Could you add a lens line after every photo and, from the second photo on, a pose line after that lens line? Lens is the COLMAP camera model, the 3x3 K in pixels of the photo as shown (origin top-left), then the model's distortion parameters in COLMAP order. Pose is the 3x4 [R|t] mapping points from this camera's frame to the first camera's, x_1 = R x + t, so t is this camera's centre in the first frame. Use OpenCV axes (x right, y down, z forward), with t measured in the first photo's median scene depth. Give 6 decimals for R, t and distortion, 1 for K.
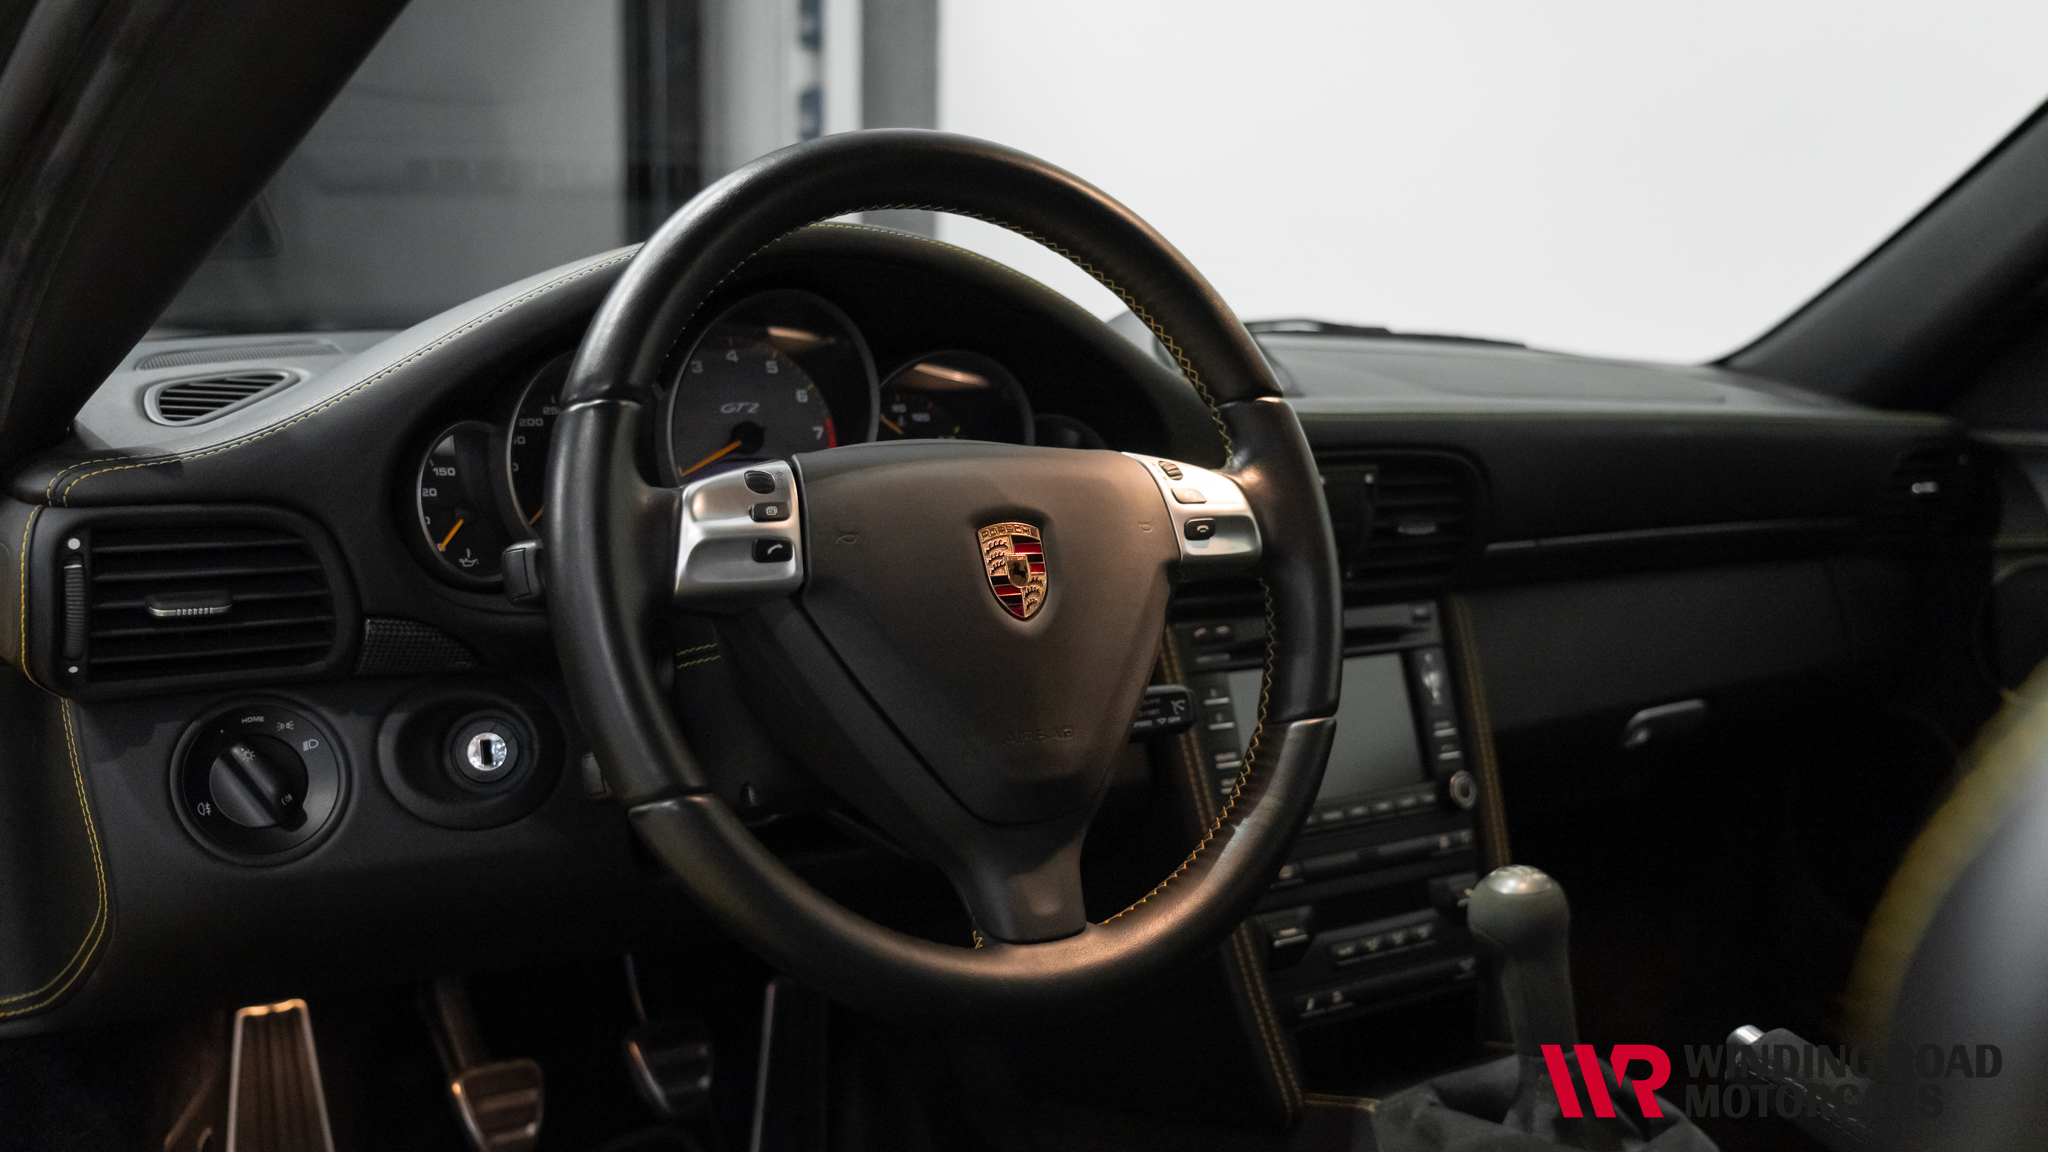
lens RADIAL K [[2125.1, 0, 1030.8], [0, 2125.1, 580.7], [0, 0, 1]] dist [0.002067, 0.000000]
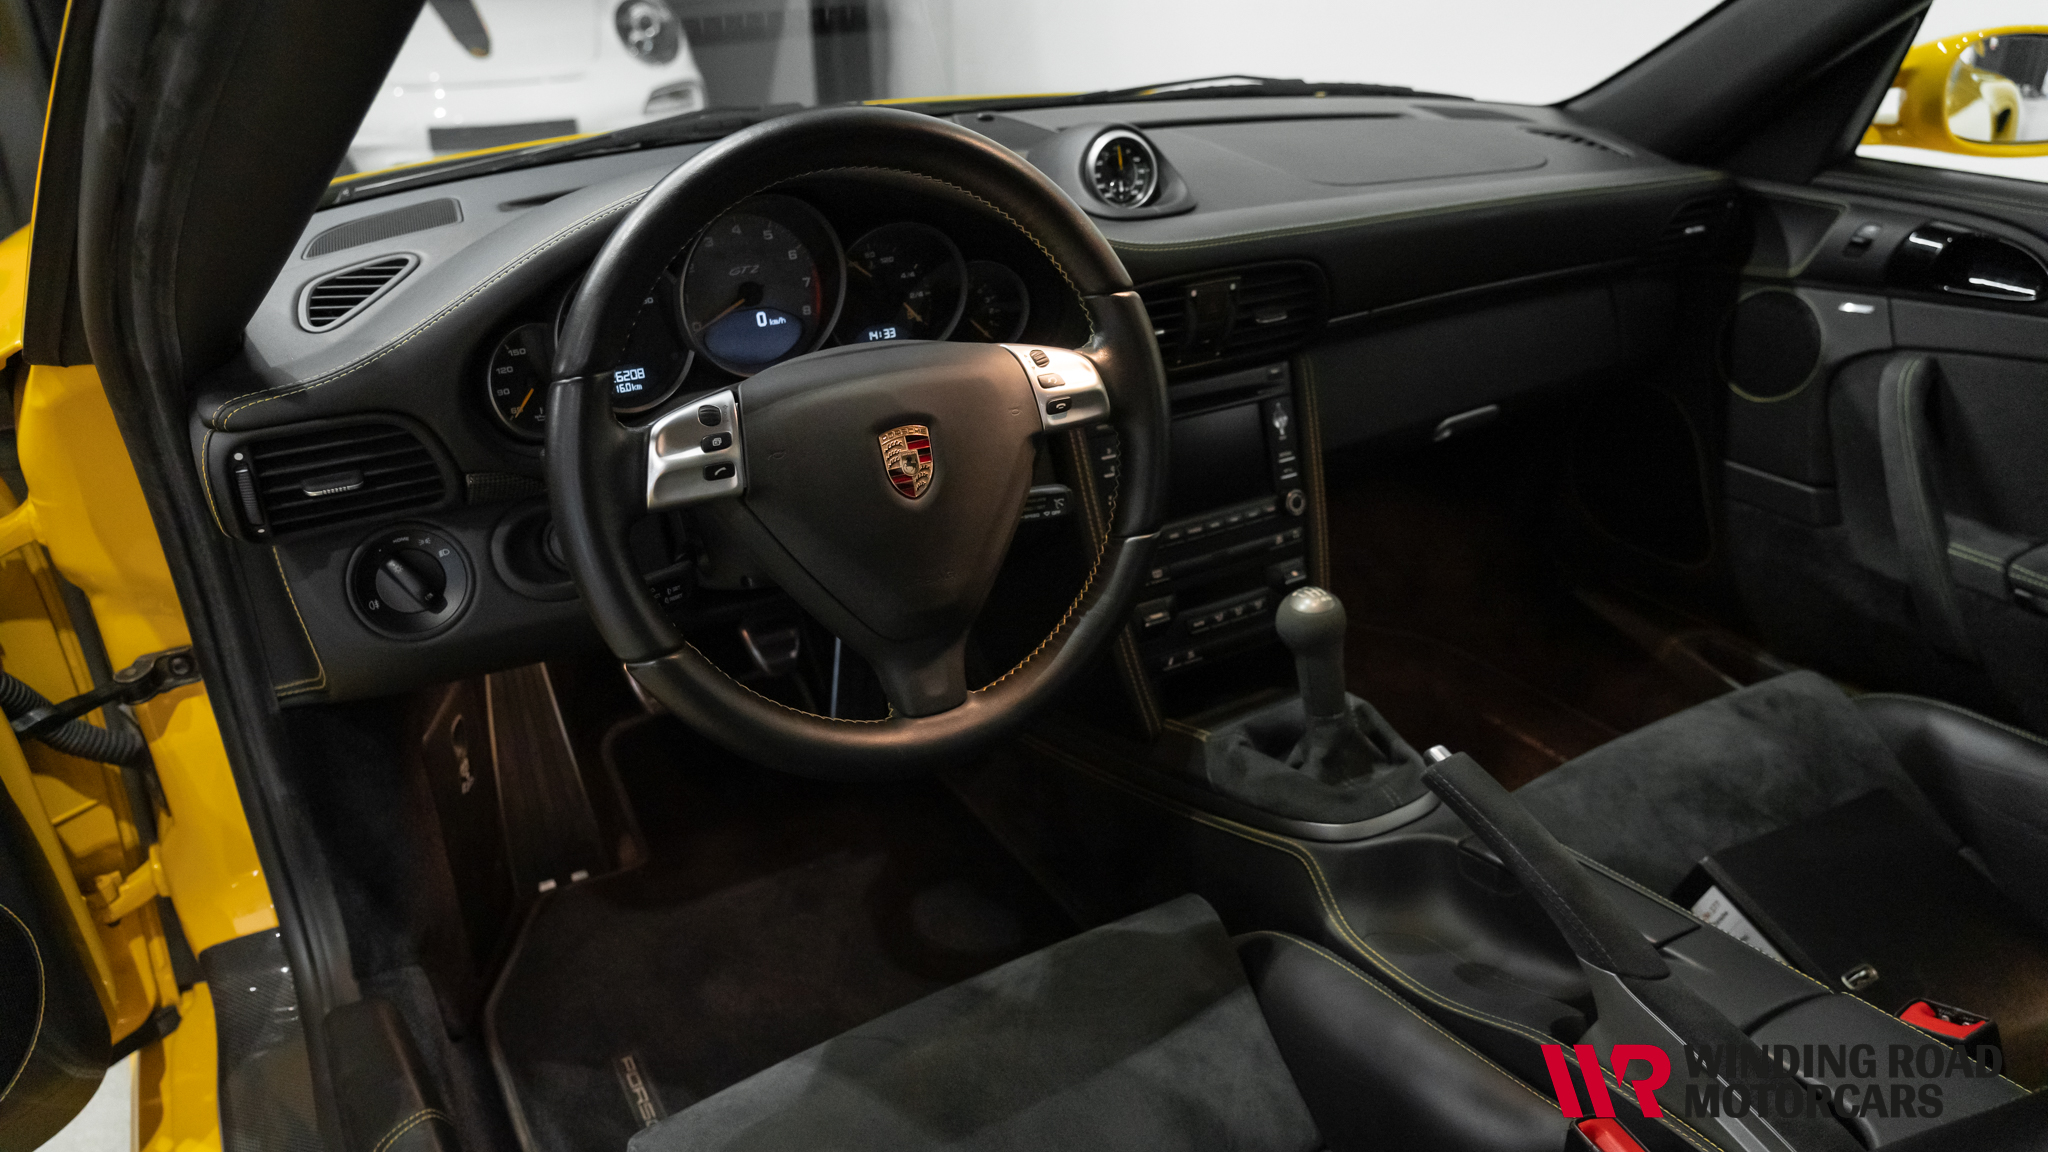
lens RADIAL K [[1423.0, 0, 1029.2], [0, 1423.0, 576.8], [0, 0, 1]] dist [-0.005498, 0.002184]
pose [[0.996684, 0.020058, -0.078862, 0.125399], [0.007834, 0.940991, 0.338340, -0.213580], [0.080995, -0.337835, 0.937714, 0.105254]]
